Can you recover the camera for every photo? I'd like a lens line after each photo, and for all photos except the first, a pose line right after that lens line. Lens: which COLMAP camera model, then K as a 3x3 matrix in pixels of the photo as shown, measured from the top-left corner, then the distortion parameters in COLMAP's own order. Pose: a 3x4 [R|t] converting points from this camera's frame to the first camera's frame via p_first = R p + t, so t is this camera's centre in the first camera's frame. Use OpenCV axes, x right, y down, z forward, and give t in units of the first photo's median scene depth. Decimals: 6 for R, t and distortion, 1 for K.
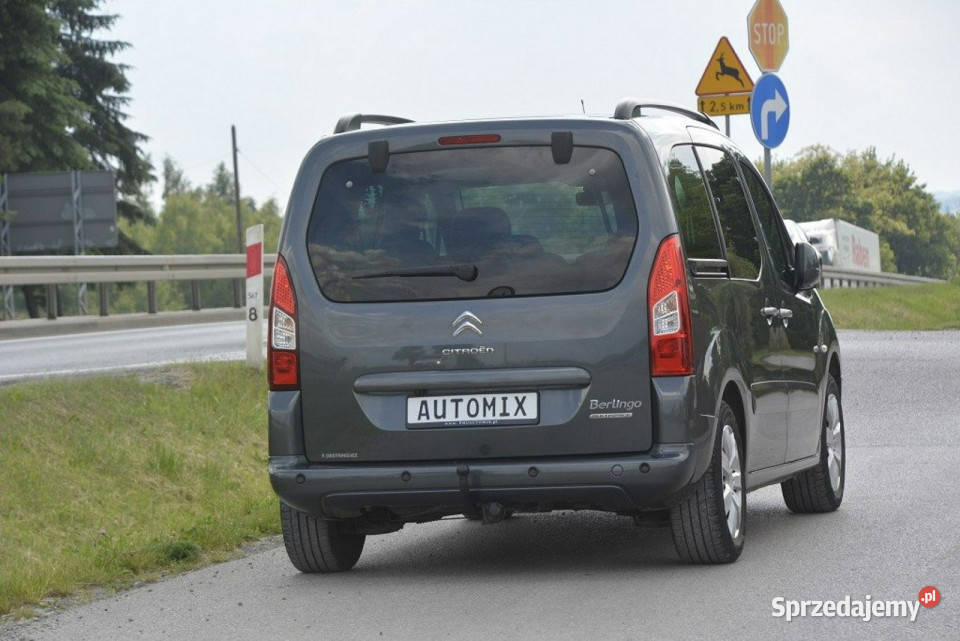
lens RADIAL K [[4168.2, 0, 480.0], [0, 4168.2, 320.5], [0, 0, 1]] dist [2.090765, -1.509085]
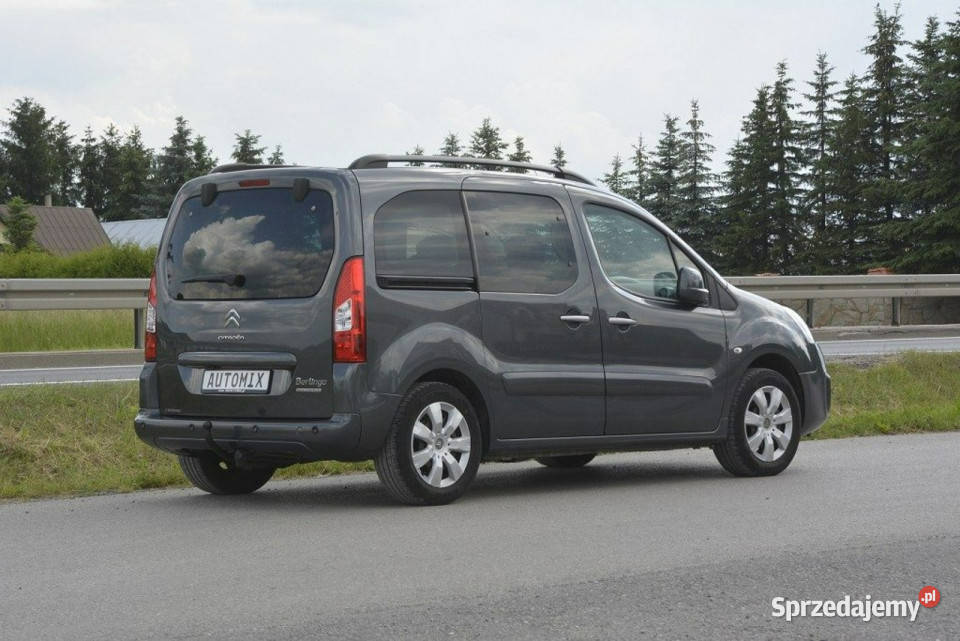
lens RADIAL K [[2771.6, 0, 480.0], [0, 2771.6, 320.5], [0, 0, 1]] dist [0.862036, 0.231229]
pose [[0.855107, 0.035628, -0.517225, 0.530635], [-0.033818, 0.999344, 0.012929, -0.012699], [0.517347, 0.006436, 0.855752, 0.263051]]
